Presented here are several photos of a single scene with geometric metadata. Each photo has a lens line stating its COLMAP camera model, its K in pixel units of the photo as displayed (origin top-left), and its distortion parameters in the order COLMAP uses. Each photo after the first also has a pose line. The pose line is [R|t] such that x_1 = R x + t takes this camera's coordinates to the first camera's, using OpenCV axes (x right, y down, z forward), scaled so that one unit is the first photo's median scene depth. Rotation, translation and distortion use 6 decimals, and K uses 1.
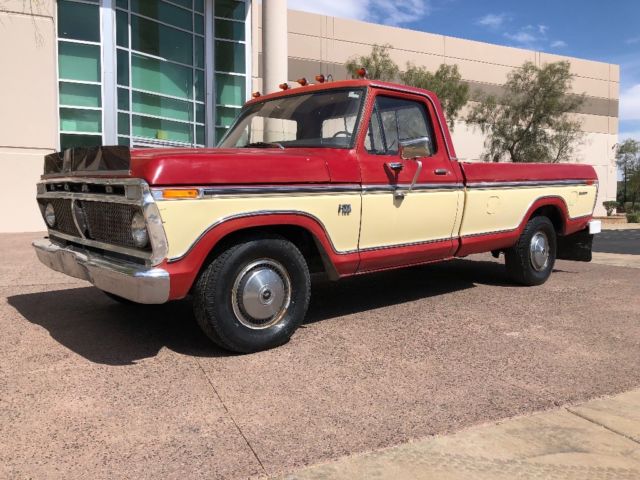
lens RADIAL K [[527.0, 0, 318.5], [0, 527.0, 232.4], [0, 0, 1]] dist [0.017502, -0.006623]
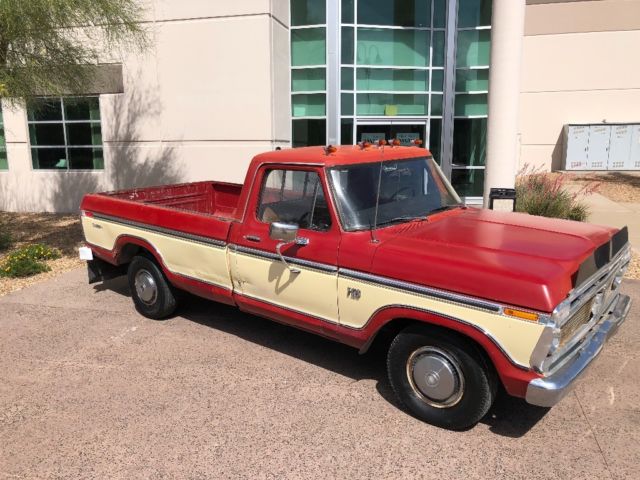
lens RADIAL K [[527.0, 0, 314.4], [0, 527.0, 242.5], [0, 0, 1]] dist [0.017502, -0.006623]
pose [[0.786208, 0.105767, -0.608844, 0.453552], [-0.018437, 0.988820, 0.147968, -0.195559], [0.617687, -0.105108, 0.779368, 0.331173]]
